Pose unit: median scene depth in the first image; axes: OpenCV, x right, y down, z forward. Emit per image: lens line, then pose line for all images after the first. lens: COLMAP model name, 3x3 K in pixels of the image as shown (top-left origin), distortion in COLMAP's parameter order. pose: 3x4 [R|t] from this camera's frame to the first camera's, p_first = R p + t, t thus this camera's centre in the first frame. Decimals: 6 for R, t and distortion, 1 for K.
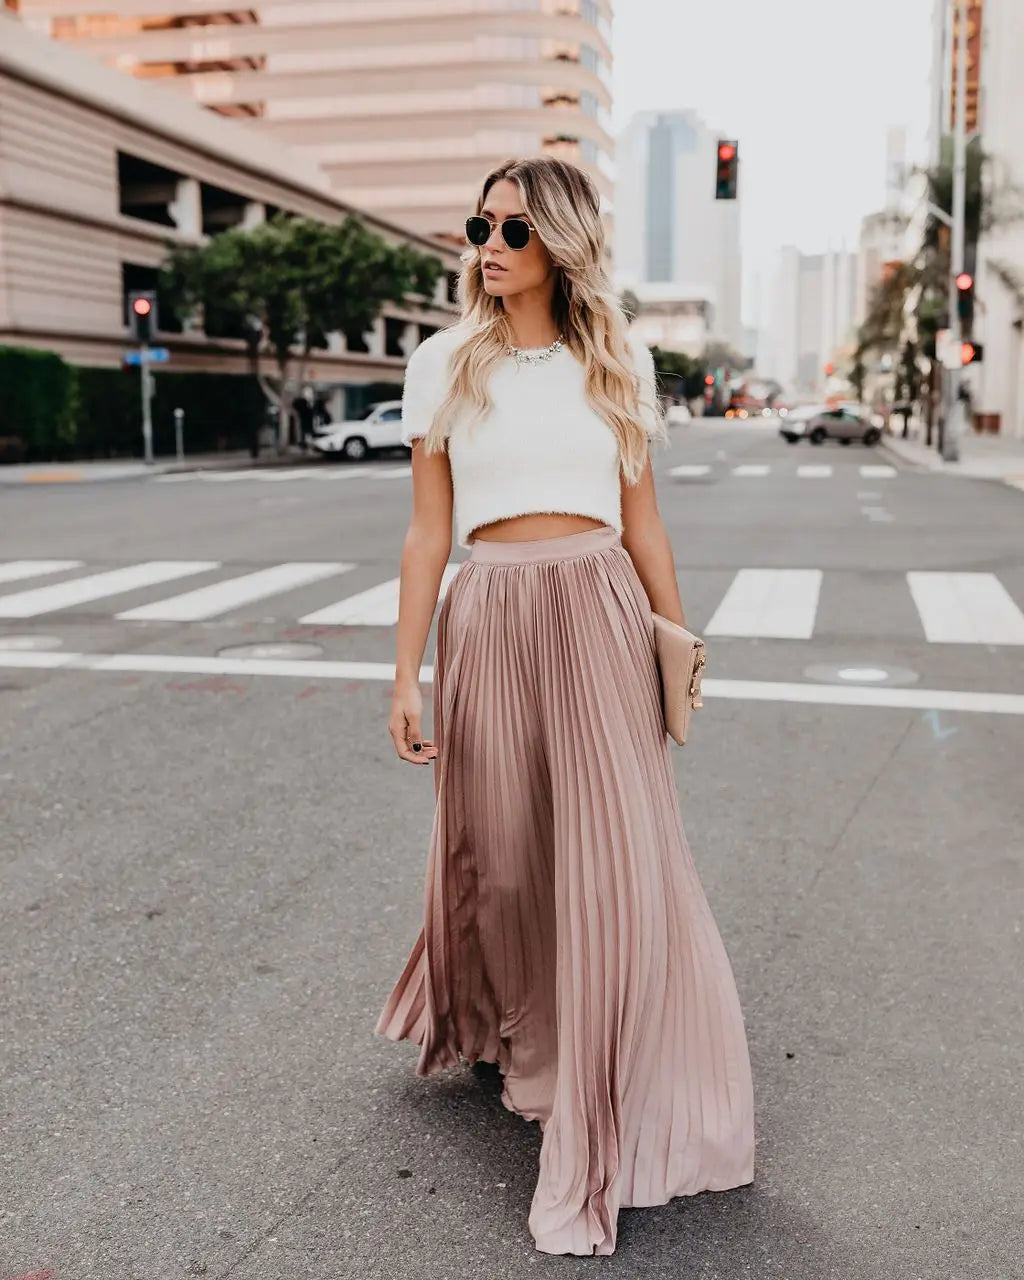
lens RADIAL K [[1473.4, 0, 516.2], [0, 1473.4, 635.0], [0, 0, 1]] dist [0.008588, -0.002954]
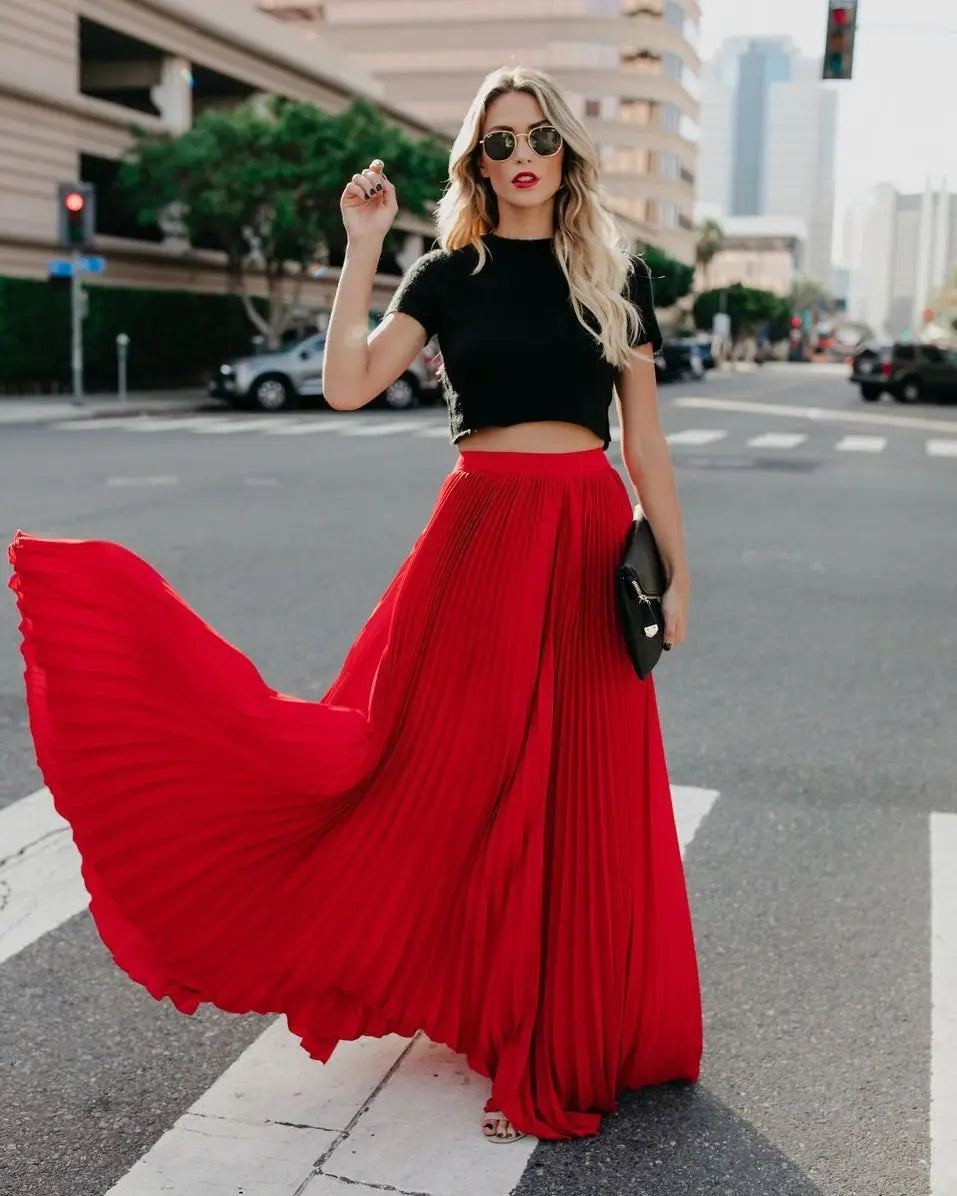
lens RADIAL K [[1531.2, 0, 502.8], [0, 1531.2, 557.7], [0, 0, 1]] dist [-0.004909, -0.016832]
pose [[0.997852, 0.039323, -0.052386, 0.019305], [-0.040059, 0.999112, -0.013073, -0.029752], [0.051826, 0.015143, 0.998541, 0.184622]]
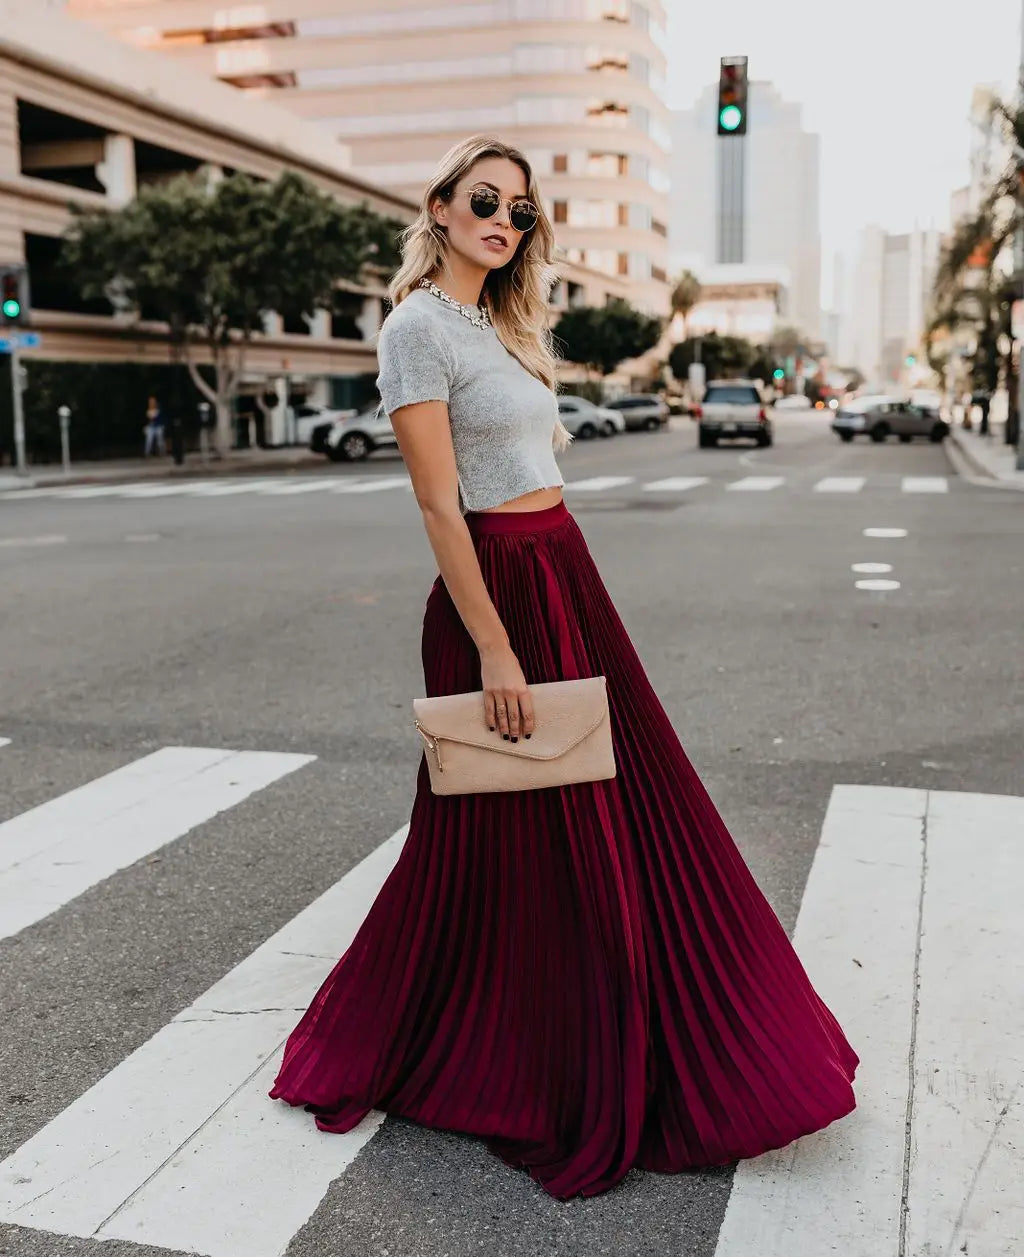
lens RADIAL K [[1527.3, 0, 483.9], [0, 1527.3, 630.8], [0, 0, 1]] dist [0.006409, -0.009408]
pose [[0.997731, 0.003336, -0.067243, 0.056736], [-0.003534, 0.999990, -0.002837, -0.025445], [0.067233, 0.003068, 0.997733, 0.159129]]
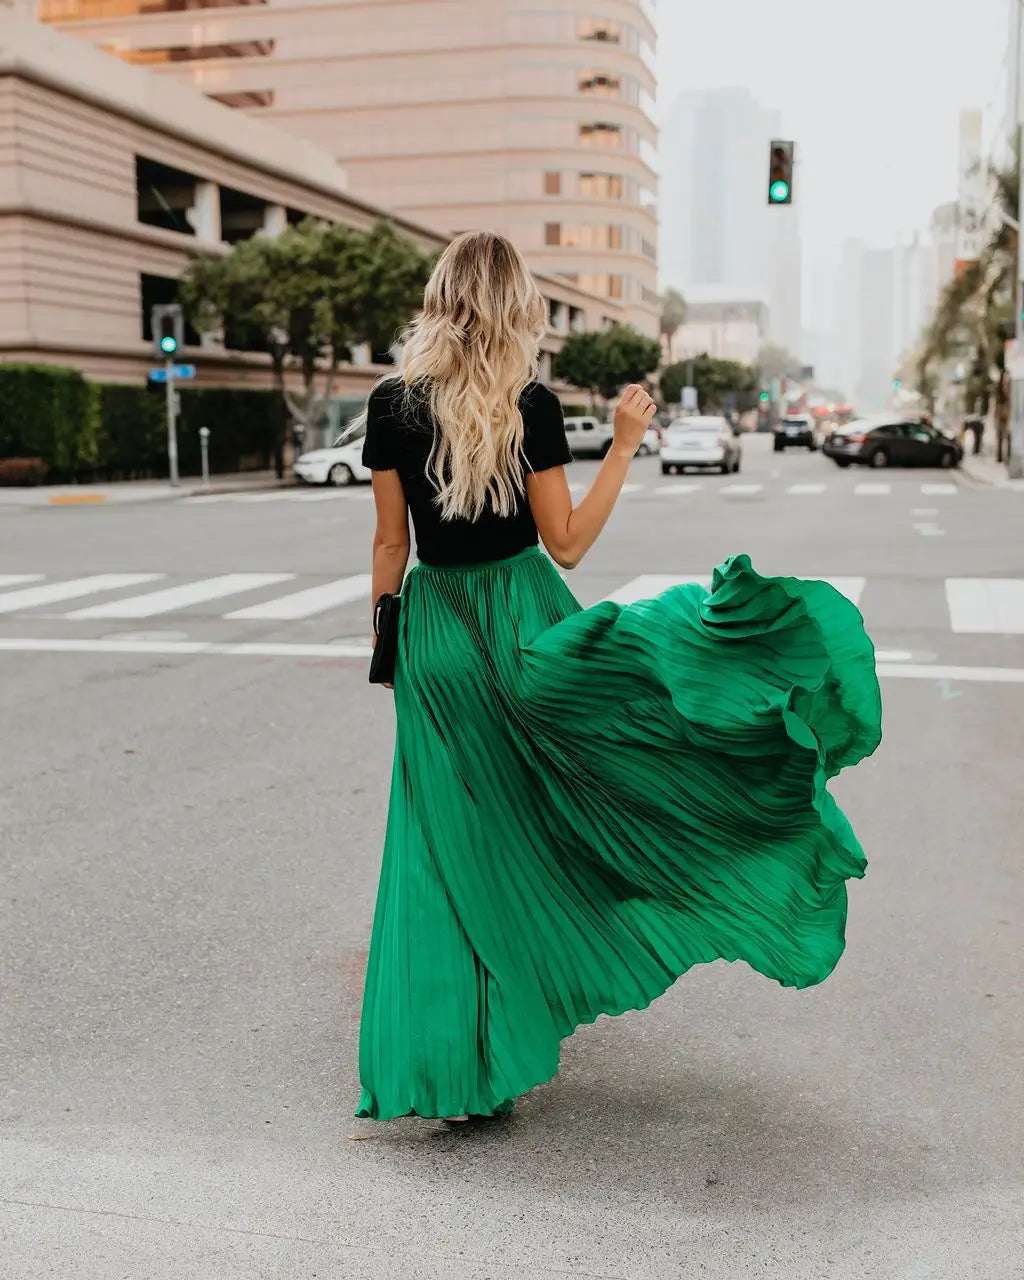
lens RADIAL K [[1650.4, 0, 513.7], [0, 1650.4, 686.5], [0, 0, 1]] dist [-0.008756, -0.008461]
pose [[0.999778, -0.002591, -0.020915, -0.006530], [0.002703, 0.999982, 0.005288, 0.008302], [0.020901, -0.005344, 0.999767, -0.057932]]
